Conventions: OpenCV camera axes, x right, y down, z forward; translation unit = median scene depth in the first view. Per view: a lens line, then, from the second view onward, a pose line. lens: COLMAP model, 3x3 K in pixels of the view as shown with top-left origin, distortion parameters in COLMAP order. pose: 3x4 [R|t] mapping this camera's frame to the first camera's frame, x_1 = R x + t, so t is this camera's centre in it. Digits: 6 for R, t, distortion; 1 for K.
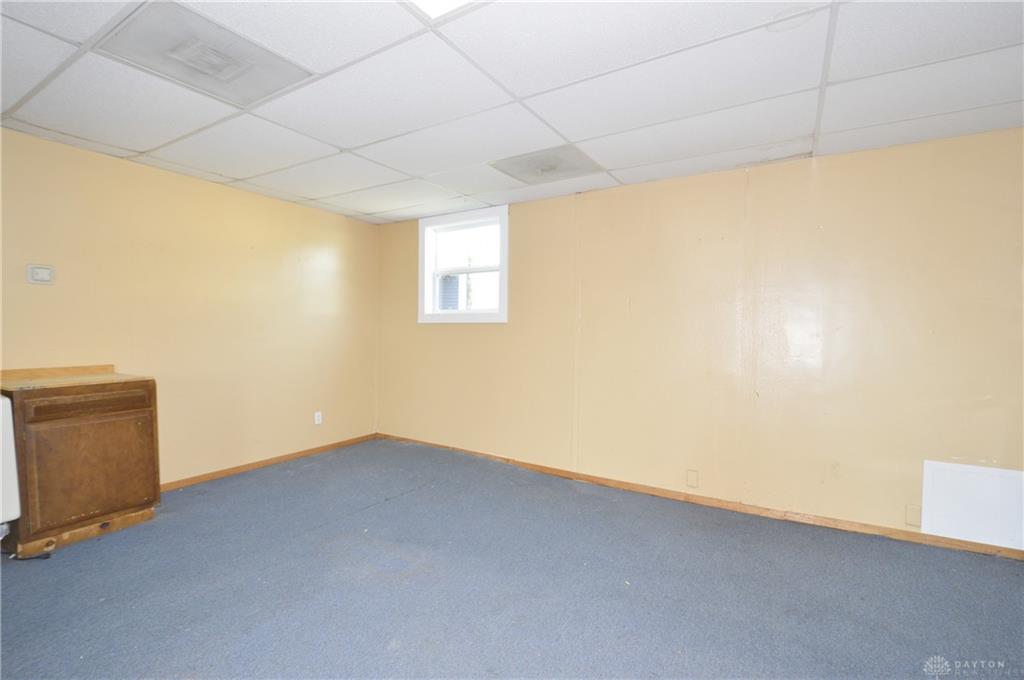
lens RADIAL K [[460.2, 0, 509.4], [0, 460.2, 347.2], [0, 0, 1]] dist [0.011929, -0.009024]
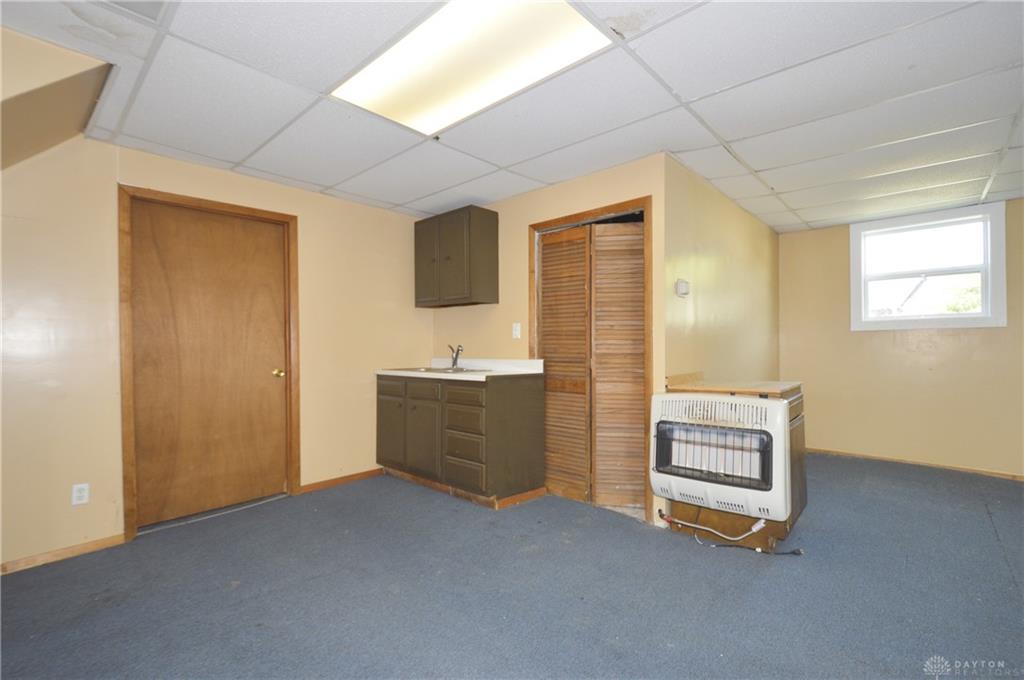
lens RADIAL K [[455.3, 0, 509.6], [0, 455.3, 348.0], [0, 0, 1]] dist [0.010412, -0.010326]
pose [[0.982018, -0.018789, -0.187848, -1.214441], [0.012418, 0.999309, -0.035034, 0.013854], [0.188376, 0.032072, 0.981573, -0.129940]]
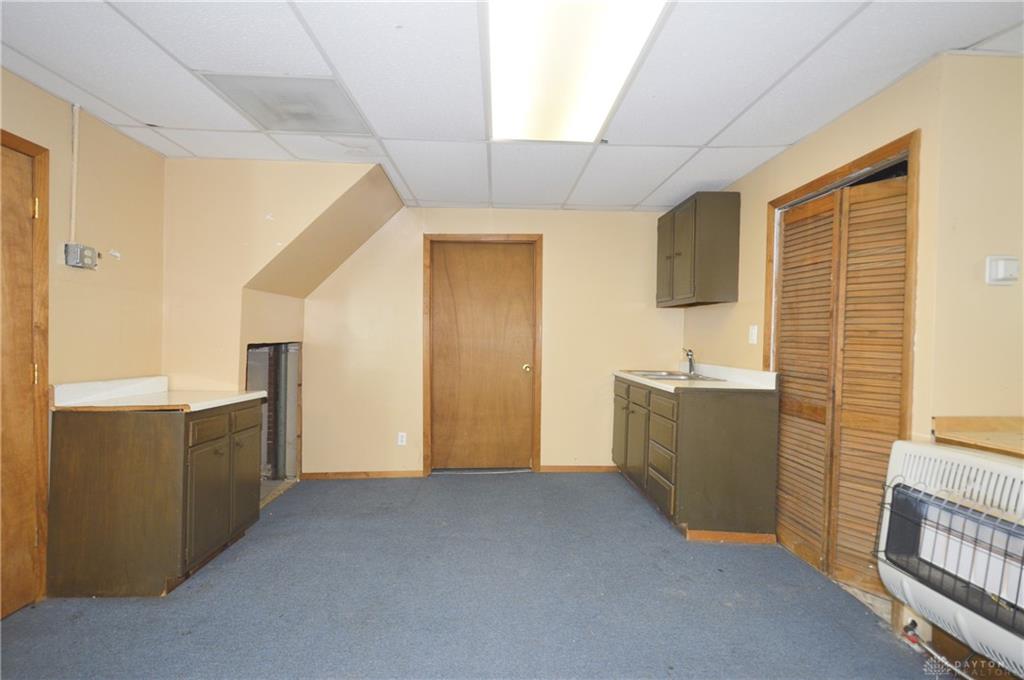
lens RADIAL K [[455.3, 0, 509.6], [0, 455.3, 348.0], [0, 0, 1]] dist [0.010412, -0.010326]
pose [[0.559925, 0.015342, -0.828401, -0.872712], [-0.035916, 0.999338, -0.005769, -0.023532], [0.827764, 0.032983, 0.560106, 0.086842]]
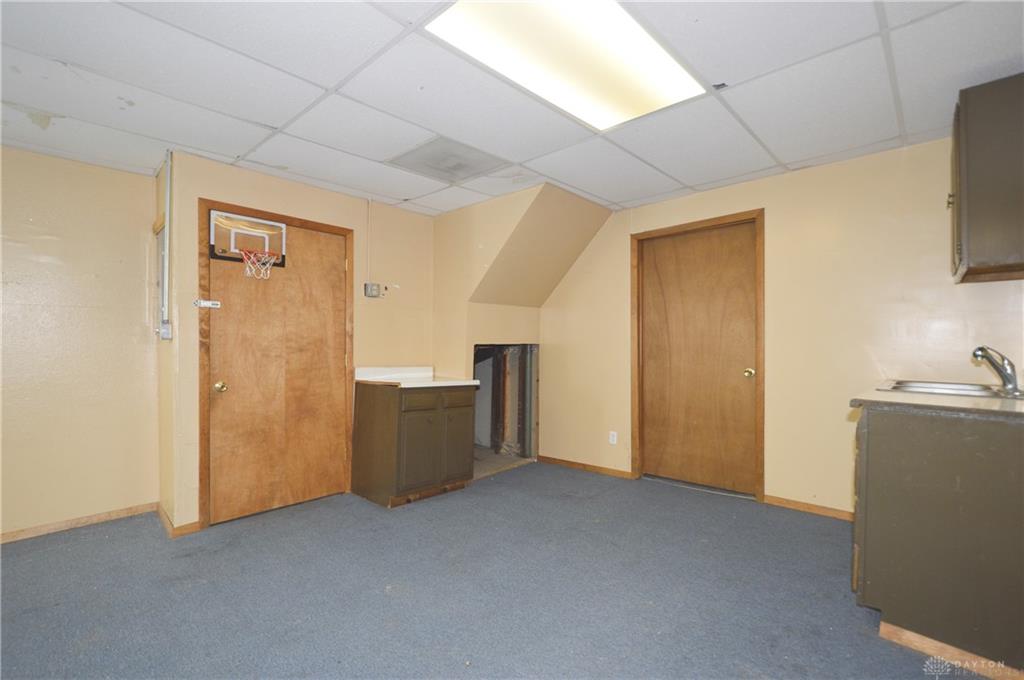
lens RADIAL K [[455.3, 0, 509.6], [0, 455.3, 348.0], [0, 0, 1]] dist [0.010412, -0.010326]
pose [[-0.191536, -0.004345, -0.981476, -0.741063], [-0.038809, 0.999242, 0.003150, -0.014170], [0.980718, 0.038694, -0.191559, 0.561454]]
